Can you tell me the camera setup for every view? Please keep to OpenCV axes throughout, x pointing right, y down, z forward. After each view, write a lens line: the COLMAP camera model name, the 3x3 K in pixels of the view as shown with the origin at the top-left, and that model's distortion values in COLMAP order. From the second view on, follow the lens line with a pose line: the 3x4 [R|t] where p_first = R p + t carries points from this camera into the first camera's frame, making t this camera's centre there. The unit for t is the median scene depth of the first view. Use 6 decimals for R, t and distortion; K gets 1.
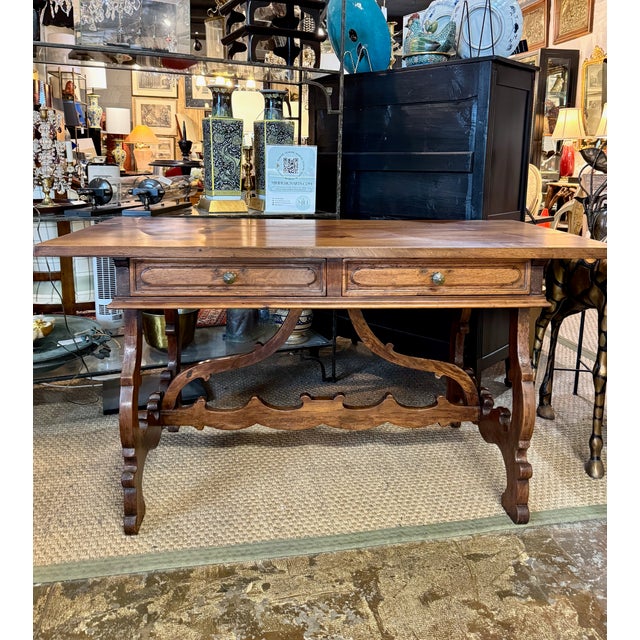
lens RADIAL K [[582.3, 0, 315.7], [0, 582.3, 257.7], [0, 0, 1]] dist [-0.002483, 0.000000]
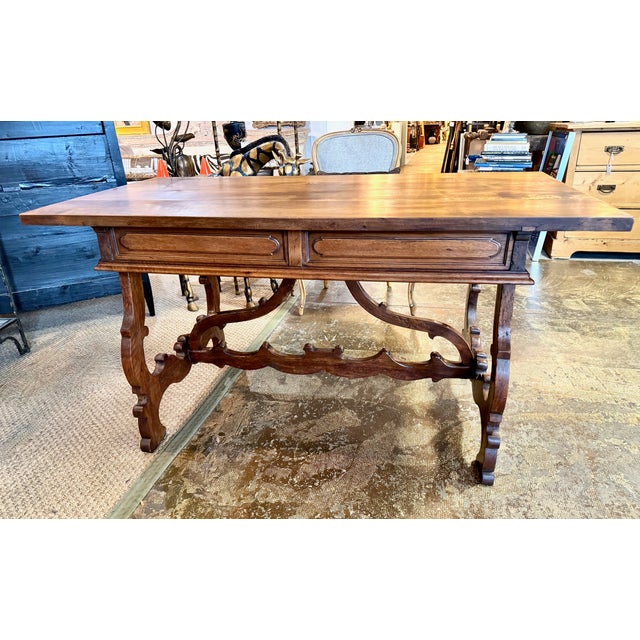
lens RADIAL K [[447.0, 0, 315.5], [0, 447.0, 322.4], [0, 0, 1]] dist [0.000071, -0.004240]
pose [[0.416770, -0.393966, 0.819203, -0.499922], [0.197322, 0.918922, 0.341534, -0.015141], [-0.887337, 0.019305, 0.460718, 0.174484]]
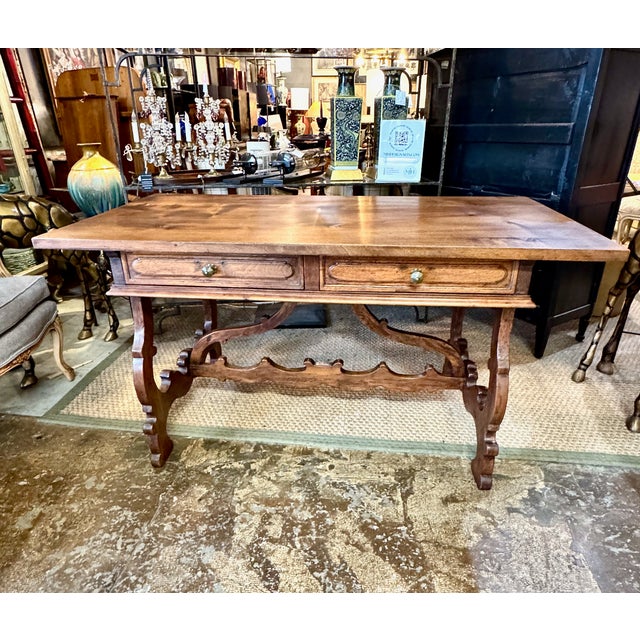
lens RADIAL K [[429.1, 0, 317.5], [0, 429.1, 326.4], [0, 0, 1]] dist [-0.007114, 0.003317]
pose [[0.953644, 0.105275, -0.281922, 0.088002], [-0.027237, 0.963165, 0.267529, -0.024767], [0.299701, -0.247448, 0.921384, 0.075266]]
